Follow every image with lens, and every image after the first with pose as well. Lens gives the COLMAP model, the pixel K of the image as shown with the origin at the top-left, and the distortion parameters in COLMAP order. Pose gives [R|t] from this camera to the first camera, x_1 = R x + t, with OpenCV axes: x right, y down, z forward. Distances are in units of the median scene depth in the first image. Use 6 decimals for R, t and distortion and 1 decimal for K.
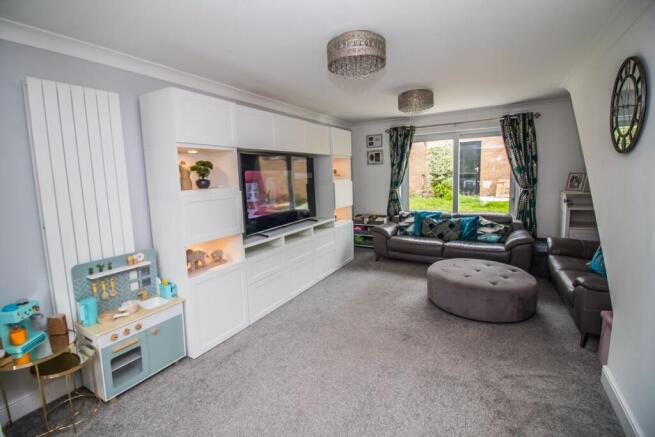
lens RADIAL K [[305.0, 0, 324.3], [0, 305.0, 208.4], [0, 0, 1]] dist [-0.010854, -0.001897]
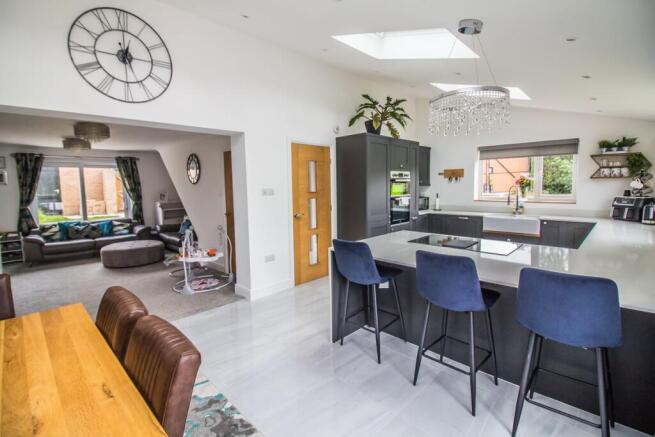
lens RADIAL K [[305.0, 0, 325.9], [0, 305.0, 215.0], [0, 0, 1]] dist [-0.010854, -0.001897]
pose [[0.251785, -0.065939, 0.965534, -0.711697], [0.121154, 0.991975, 0.036151, 0.077171], [-0.960170, 0.107877, 0.257754, -0.443759]]
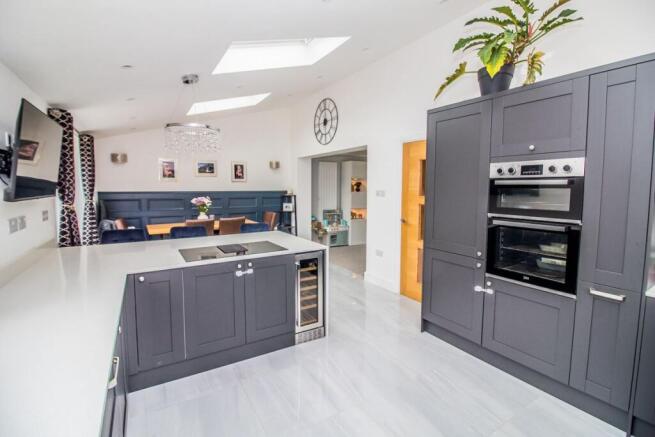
lens RADIAL K [[305.0, 0, 327.1], [0, 305.0, 212.7], [0, 0, 1]] dist [-0.010854, -0.001897]
pose [[0.890524, 0.074721, -0.448759, 0.392429], [-0.087020, 0.996183, -0.006814, 0.107046], [0.446537, 0.045119, 0.893627, -1.018905]]
